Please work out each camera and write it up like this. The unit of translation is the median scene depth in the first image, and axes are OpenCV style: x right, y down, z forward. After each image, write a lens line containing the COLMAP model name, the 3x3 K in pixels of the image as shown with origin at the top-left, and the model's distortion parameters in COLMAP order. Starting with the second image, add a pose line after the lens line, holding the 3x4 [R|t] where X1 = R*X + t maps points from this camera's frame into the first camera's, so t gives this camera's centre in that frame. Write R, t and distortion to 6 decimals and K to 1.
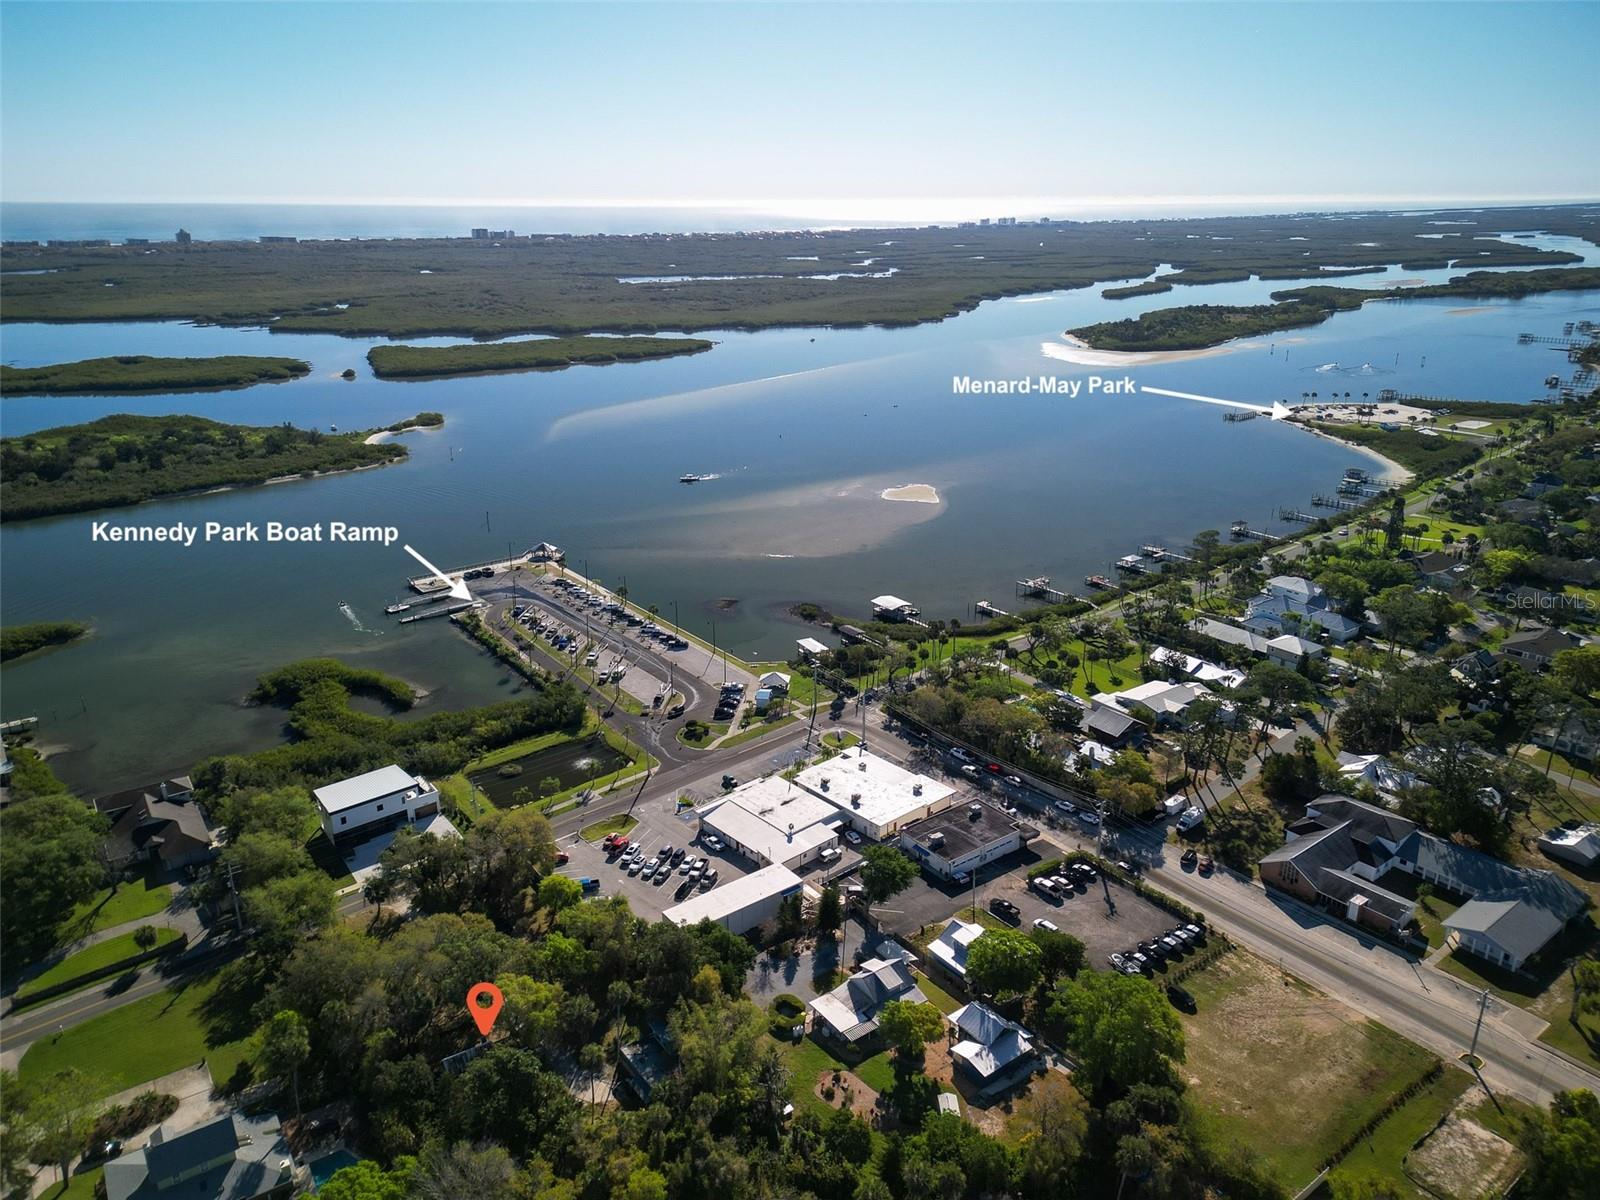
lens RADIAL K [[1119.1, 0, 792.7], [0, 1119.1, 615.6], [0, 0, 1]] dist [0.109234, -0.127128]
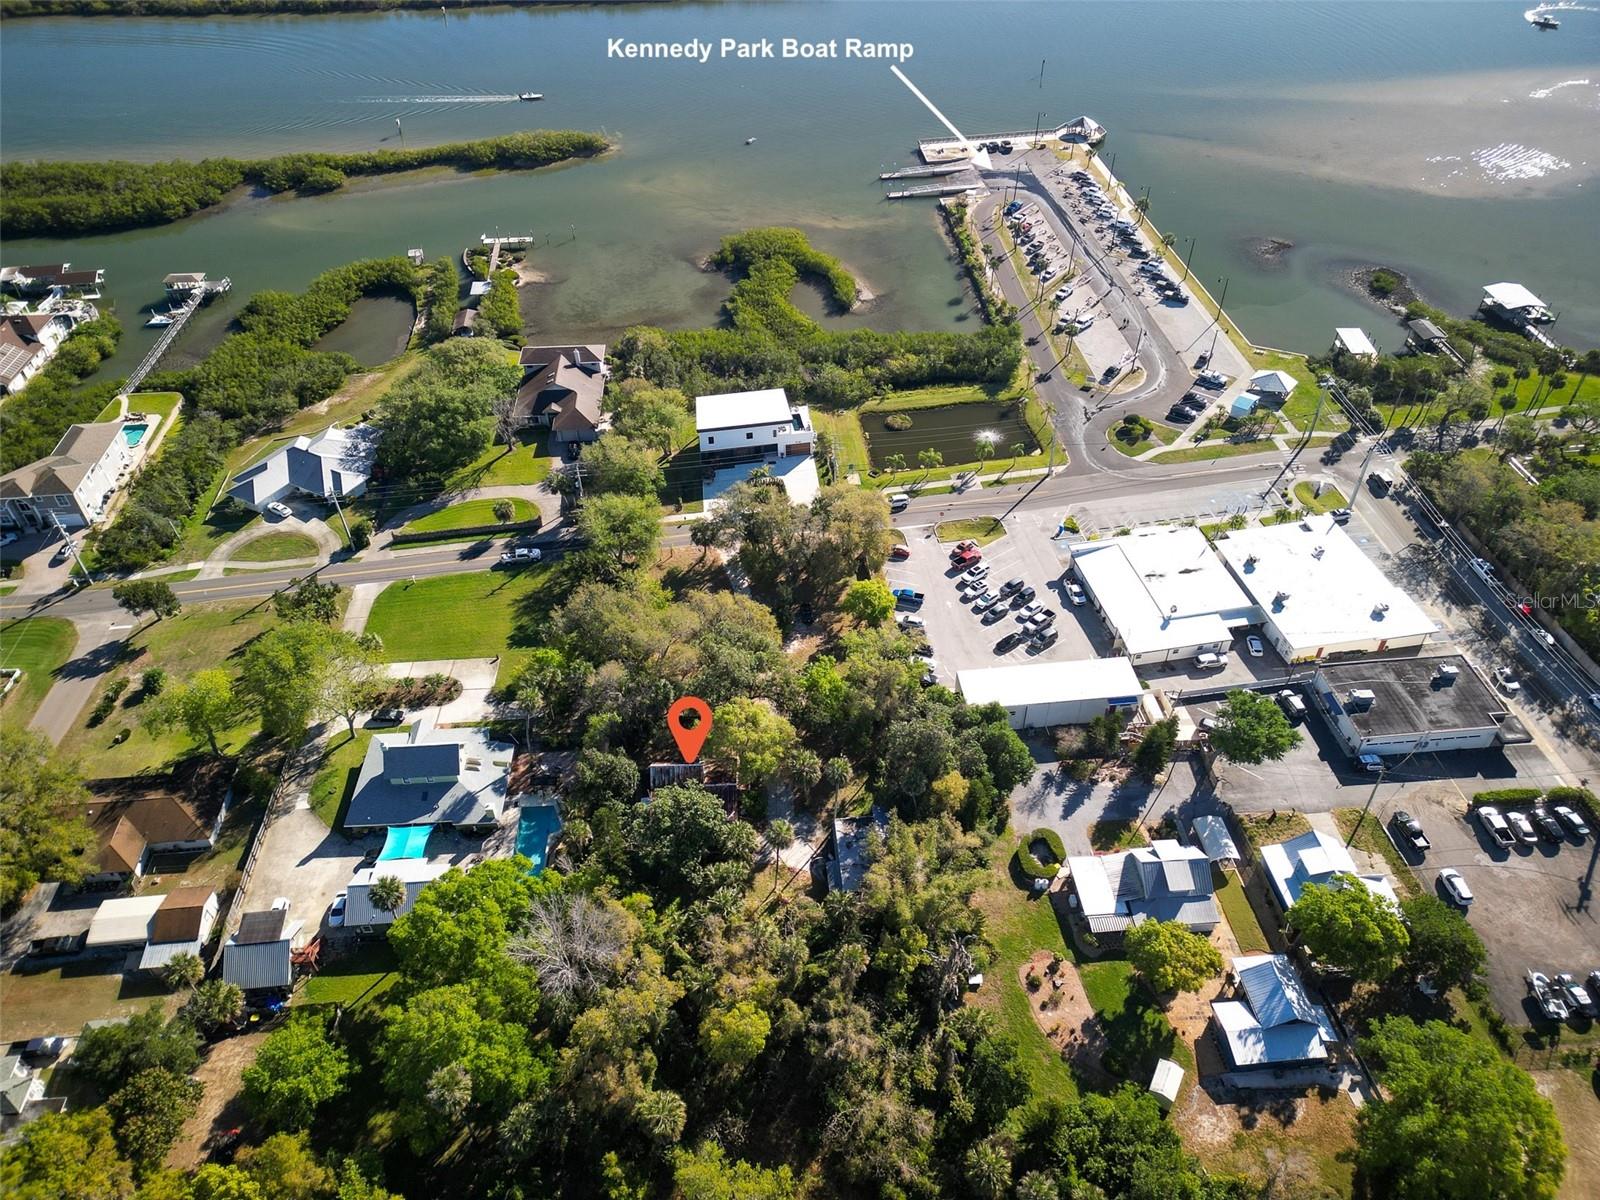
lens RADIAL K [[1107.7, 0, 804.5], [0, 1107.7, 602.5], [0, 0, 1]] dist [0.083477, -0.074375]
pose [[0.855909, 0.334933, -0.394005, 0.070568], [-0.163829, 0.898289, 0.407721, -0.075835], [0.490490, -0.284422, 0.823725, 0.203857]]
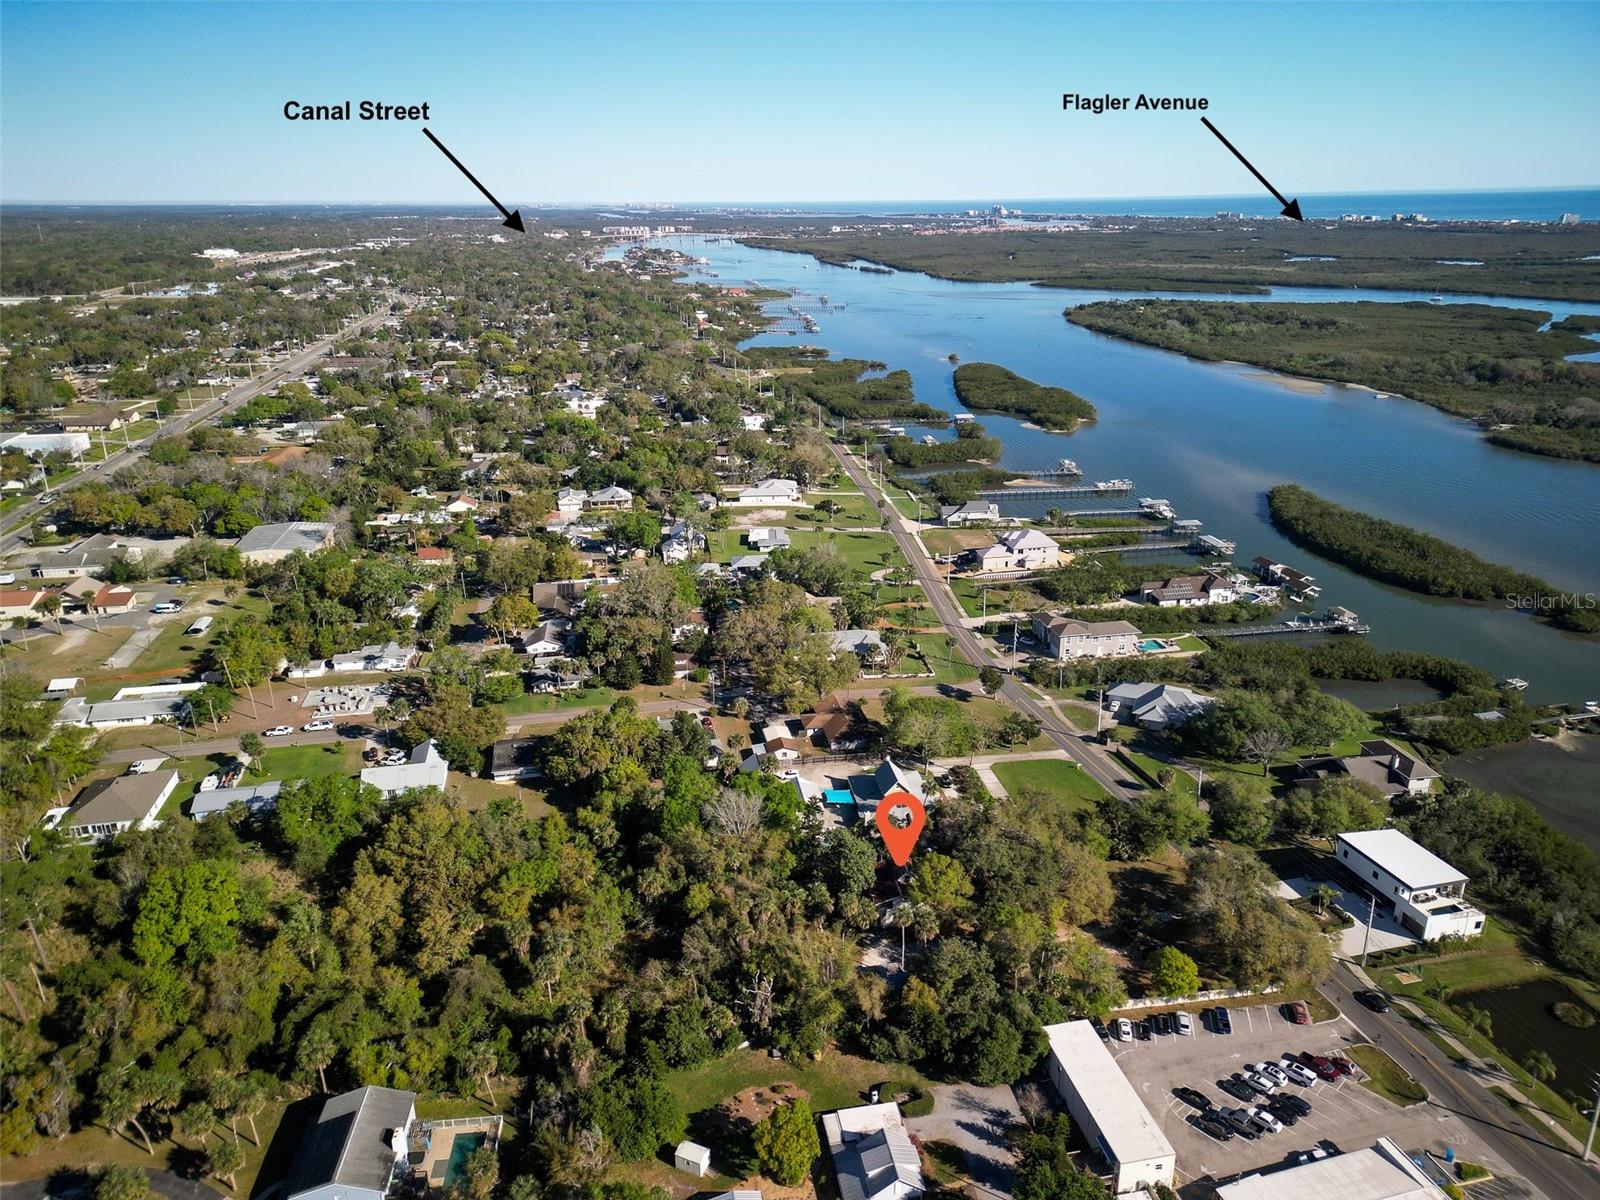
lens RADIAL K [[1128.9, 0, 806.6], [0, 1128.9, 567.7], [0, 0, 1]] dist [0.134332, -0.136967]
pose [[-0.423191, 0.283180, -0.860650, 0.468040], [-0.298585, 0.853251, 0.427563, -0.253504], [0.855427, 0.437918, -0.276535, 0.670097]]
